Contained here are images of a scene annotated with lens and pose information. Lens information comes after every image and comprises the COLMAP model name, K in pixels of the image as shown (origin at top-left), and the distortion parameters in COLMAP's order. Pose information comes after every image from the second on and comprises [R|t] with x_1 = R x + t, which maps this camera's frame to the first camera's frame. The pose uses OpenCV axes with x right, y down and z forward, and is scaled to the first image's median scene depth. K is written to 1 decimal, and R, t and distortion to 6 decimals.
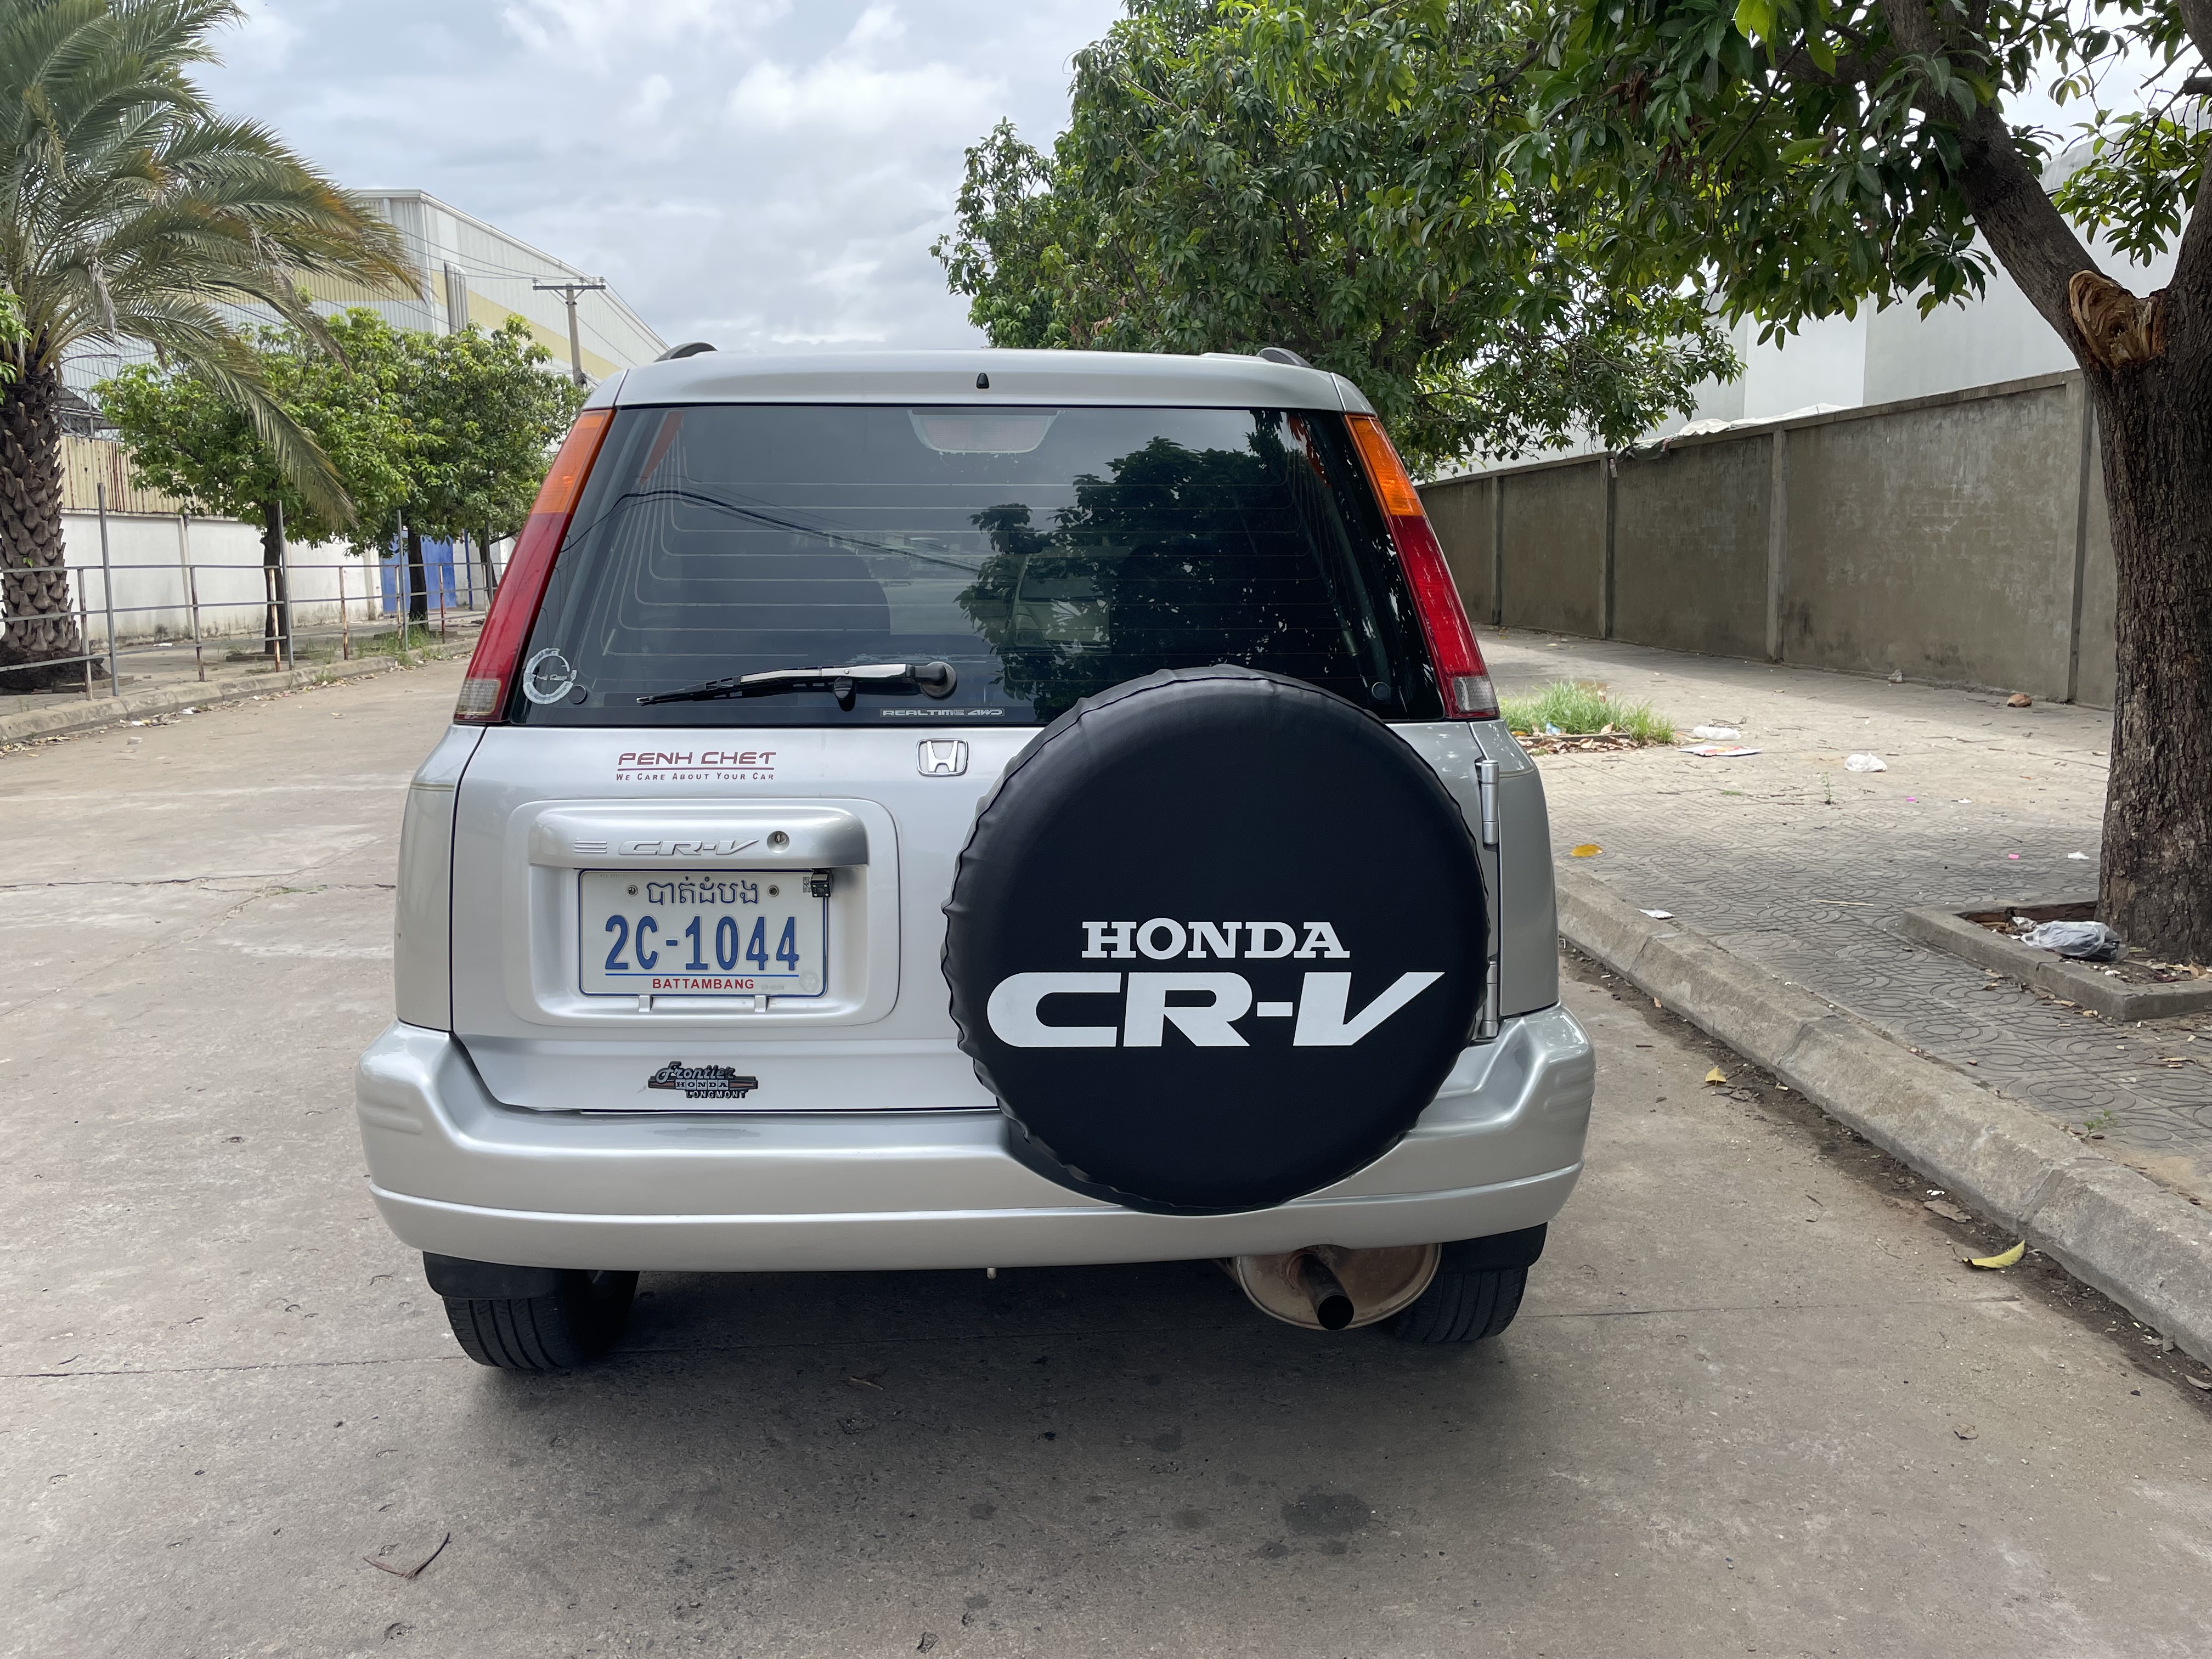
lens RADIAL K [[1674.3, 0, 1102.1], [0, 1674.3, 825.8], [0, 0, 1]] dist [0.079259, -0.088823]
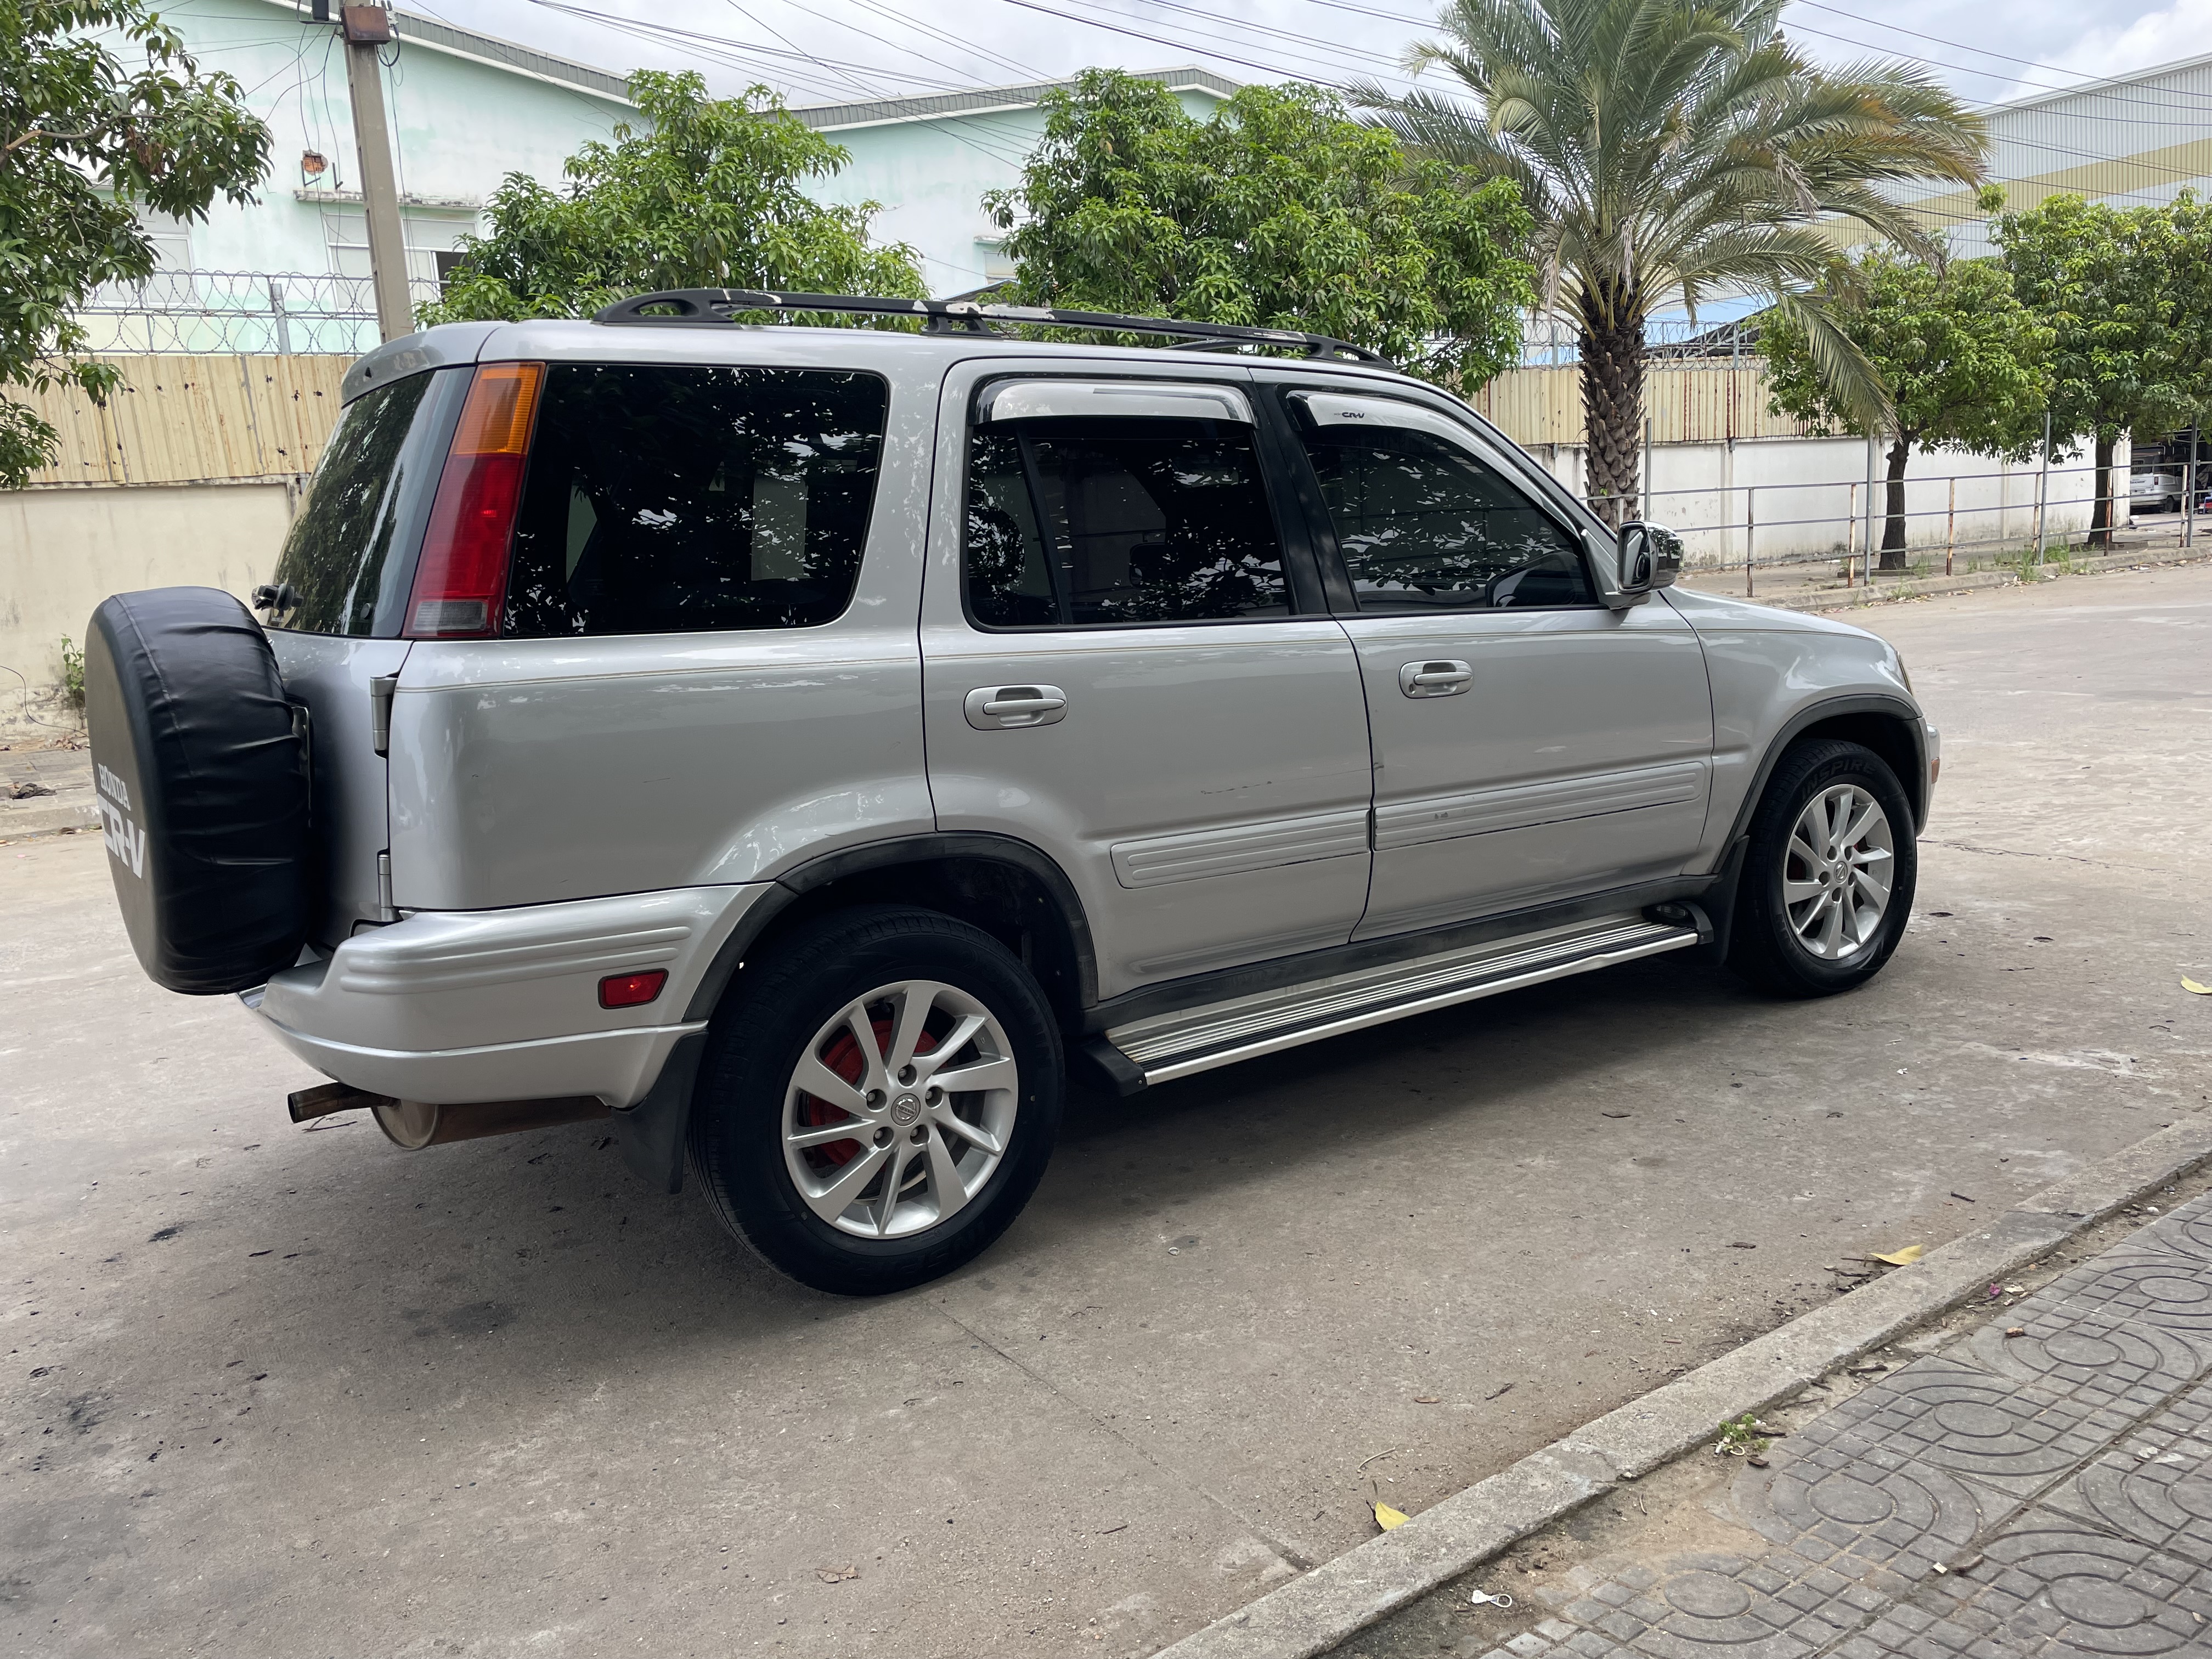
lens RADIAL K [[1674.3, 0, 1102.1], [0, 1674.3, 825.8], [0, 0, 1]] dist [0.079259, -0.088823]
pose [[0.511594, 0.127391, -0.849731, 0.319259], [-0.085047, 0.991599, 0.097456, -0.019908], [0.855008, 0.022409, 0.518130, 0.184388]]
